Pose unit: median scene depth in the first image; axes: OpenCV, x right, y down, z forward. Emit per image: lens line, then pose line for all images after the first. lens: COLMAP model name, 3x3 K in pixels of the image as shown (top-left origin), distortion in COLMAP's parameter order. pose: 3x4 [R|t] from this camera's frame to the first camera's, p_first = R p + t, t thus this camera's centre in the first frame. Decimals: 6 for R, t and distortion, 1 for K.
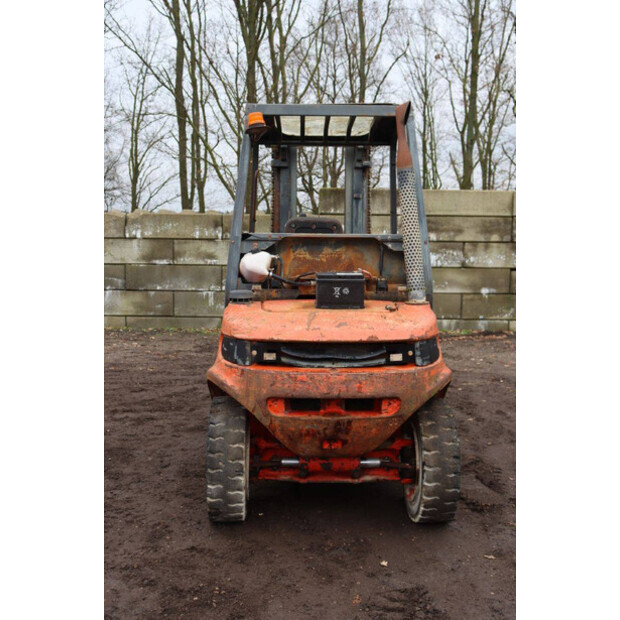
lens RADIAL K [[787.2, 0, 309.5], [0, 787.2, 310.2], [0, 0, 1]] dist [0.032134, 0.000000]
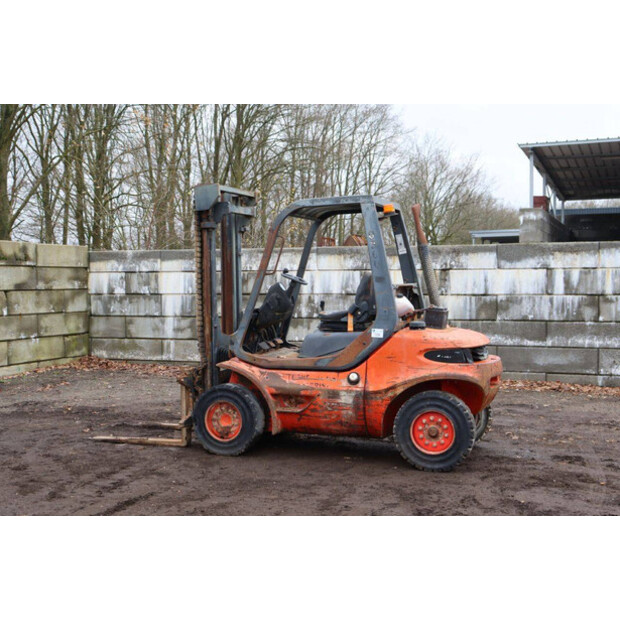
lens RADIAL K [[889.7, 0, 321.6], [0, 889.7, 302.6], [0, 0, 1]] dist [0.078226, 0.000000]
pose [[0.331322, -0.031395, 0.942995, -1.823165], [0.096961, 0.995288, -0.000931, -0.080064], [-0.938522, 0.091742, 0.332805, 0.614492]]
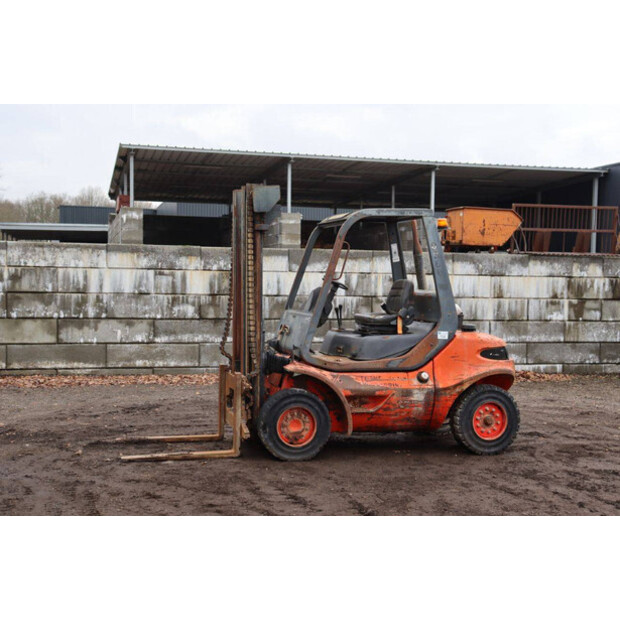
lens RADIAL K [[865.3, 0, 316.2], [0, 865.3, 314.8], [0, 0, 1]] dist [0.063745, 0.000000]
pose [[-0.264632, -0.051749, 0.962960, -1.871145], [0.074845, 0.994445, 0.074009, -0.216395], [-0.961441, 0.091658, -0.259289, 1.861491]]
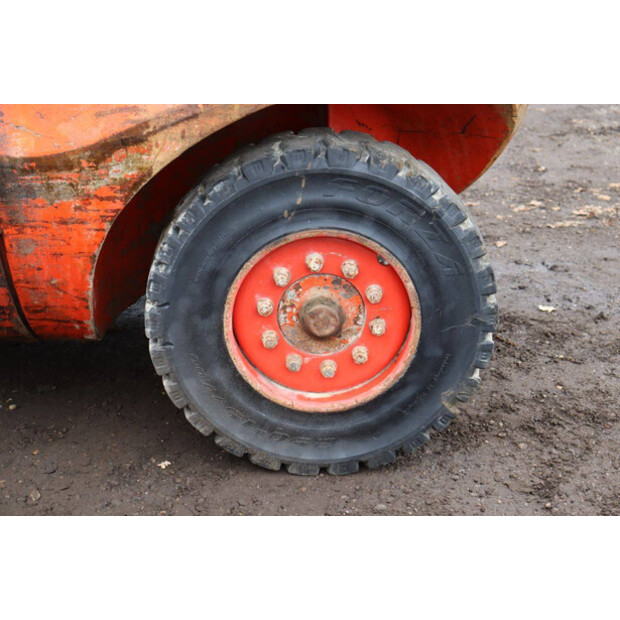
lens RADIAL K [[1101.2, 0, 312.3], [0, 1101.2, 313.8], [0, 0, 1]] dist [0.297396, 0.000000]
pose [[0.025244, -0.369477, 0.928897, -0.581842], [0.112680, 0.924323, 0.364596, 0.006459], [-0.993311, 0.095465, 0.064966, 0.983572]]
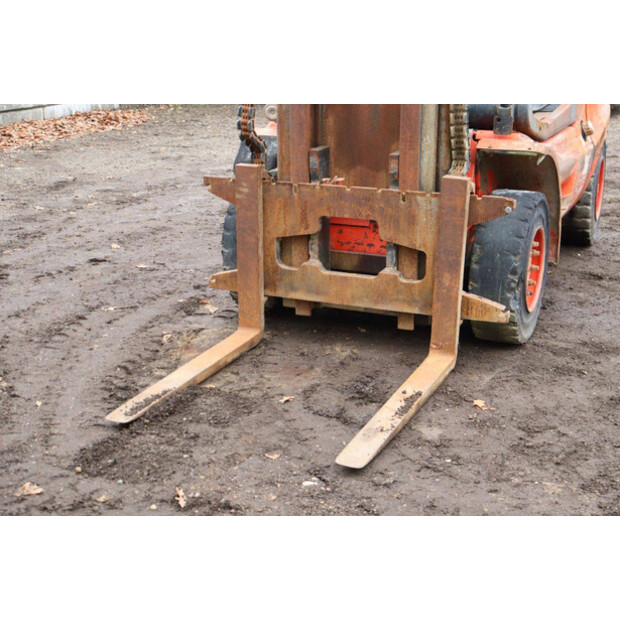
lens RADIAL K [[995.9, 0, 320.6], [0, 995.9, 305.1], [0, 0, 1]] dist [0.141873, 0.000000]
pose [[-0.917702, -0.124491, 0.377261, -0.317755], [0.035057, 0.920550, 0.389048, -0.213589], [-0.395720, 0.370256, -0.840426, 2.381501]]
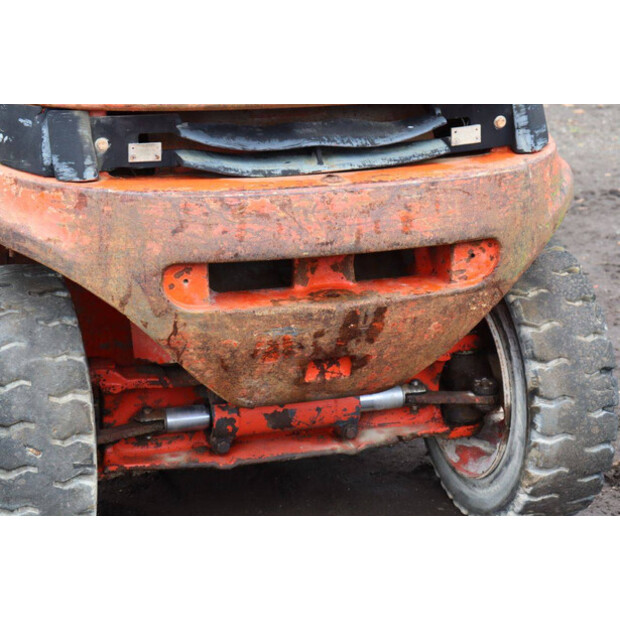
lens RADIAL K [[1452.1, 0, 310.5], [0, 1452.1, 296.9], [0, 0, 1]] dist [0.423868, 0.000000]
pose [[0.959850, -0.086695, 0.266782, -0.154110], [0.041374, 0.984396, 0.171033, 0.010883], [-0.277447, -0.153128, 0.948459, 0.302893]]
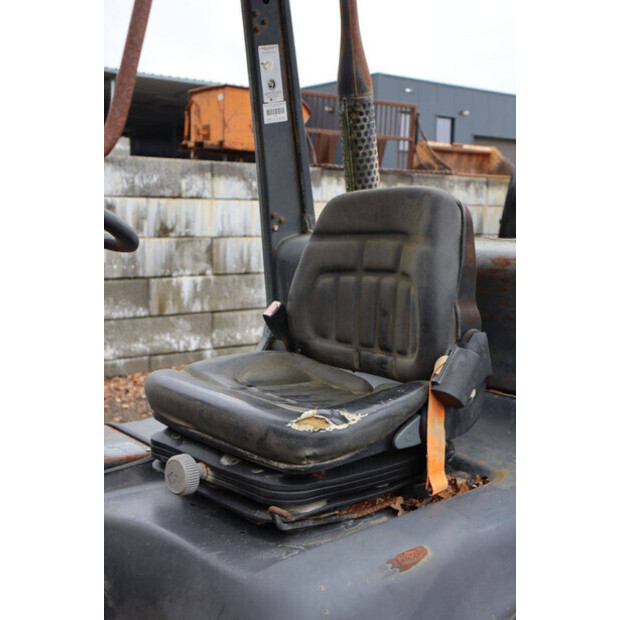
lens RADIAL K [[787.2, 0, 307.3], [0, 787.2, 304.5], [0, 0, 1]] dist [0.032134, 0.000000]
pose [[-0.616916, -0.102807, 0.780285, -0.258395], [0.061025, 0.982198, 0.177658, -0.148626], [-0.784659, 0.157218, -0.599660, 1.398968]]
